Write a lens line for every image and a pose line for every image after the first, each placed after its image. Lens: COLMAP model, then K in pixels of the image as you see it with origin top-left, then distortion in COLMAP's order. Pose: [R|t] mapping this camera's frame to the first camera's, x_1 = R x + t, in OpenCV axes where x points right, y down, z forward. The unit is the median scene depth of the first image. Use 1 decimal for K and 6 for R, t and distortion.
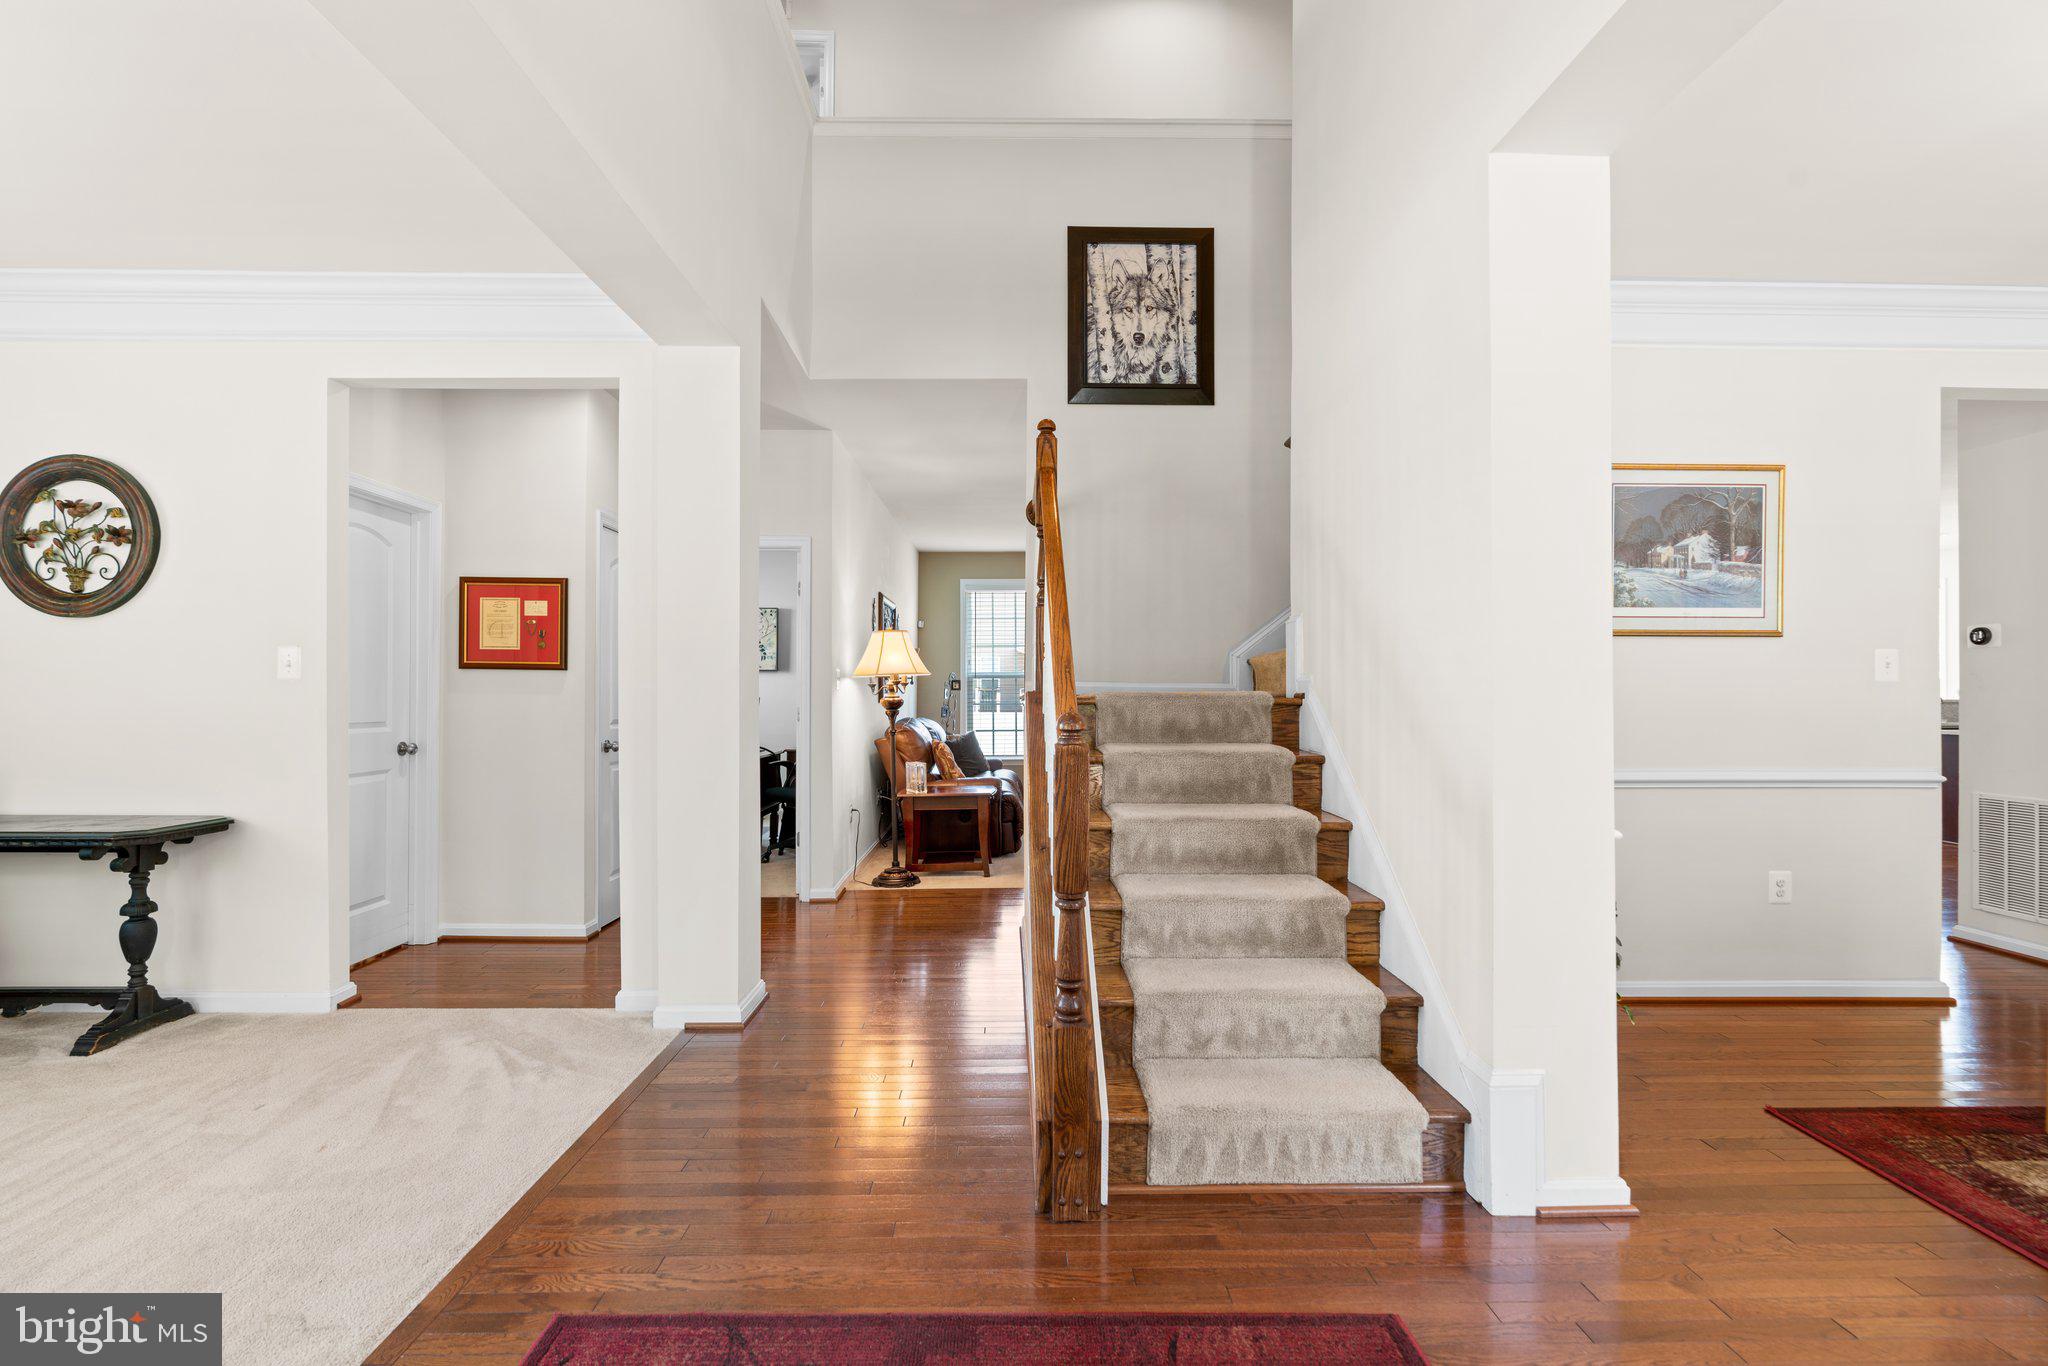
lens RADIAL K [[923.9, 0, 1023.8], [0, 923.9, 683.0], [0, 0, 1]] dist [-0.011219, 0.004685]
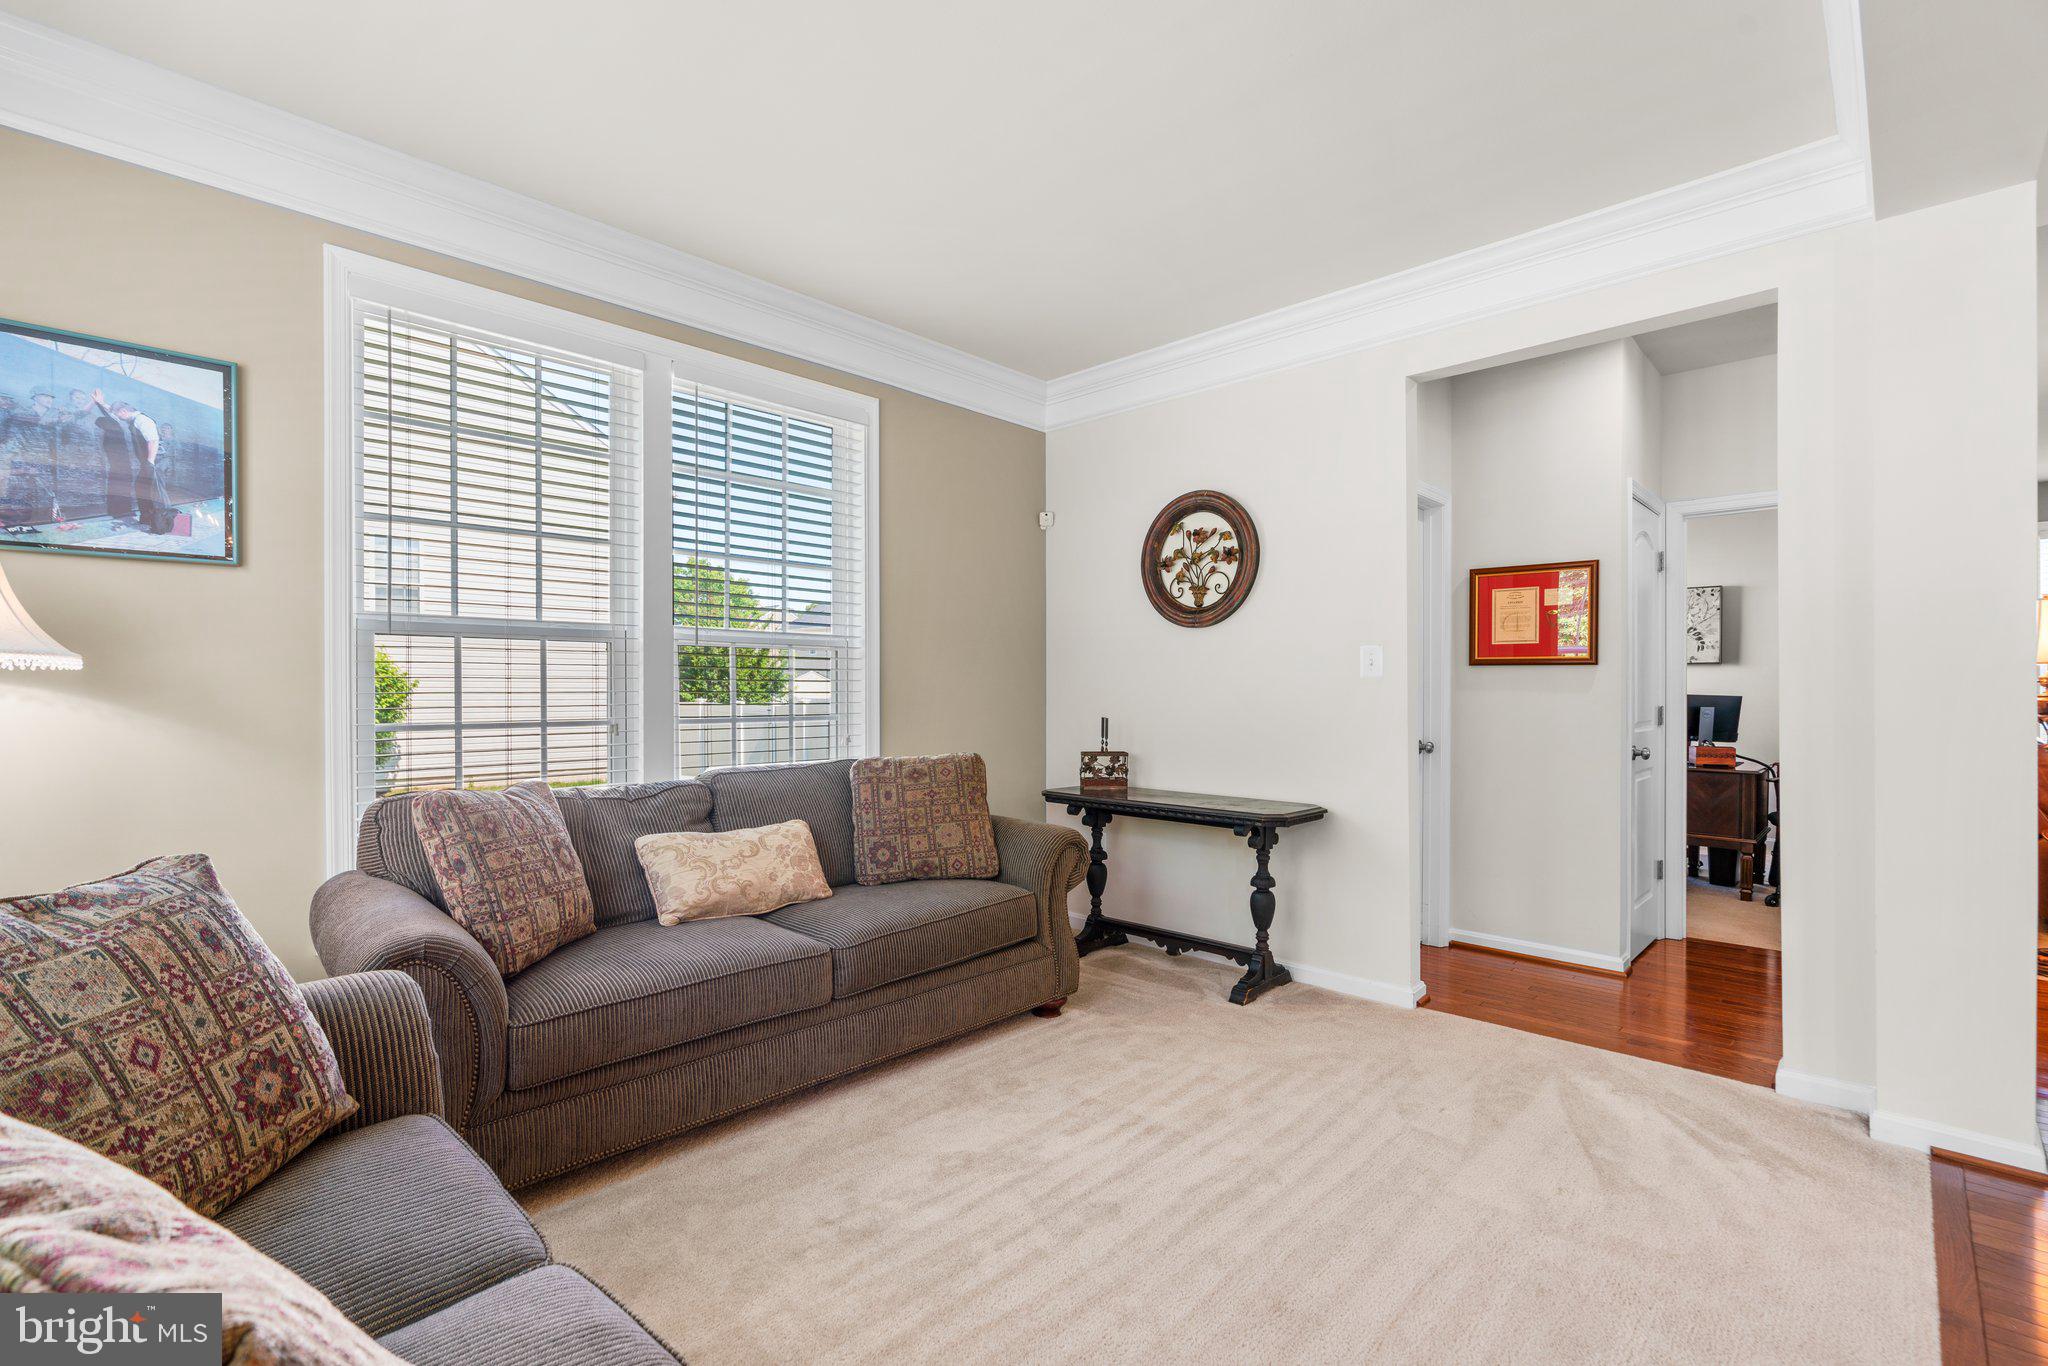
lens RADIAL K [[923.9, 0, 1025.2], [0, 923.9, 693.4], [0, 0, 1]] dist [-0.011219, 0.004685]
pose [[0.708988, 0.001538, -0.705219, -0.347380], [0.008148, 0.999913, 0.010373, -0.000457], [0.705173, -0.013101, 0.708914, -0.009035]]
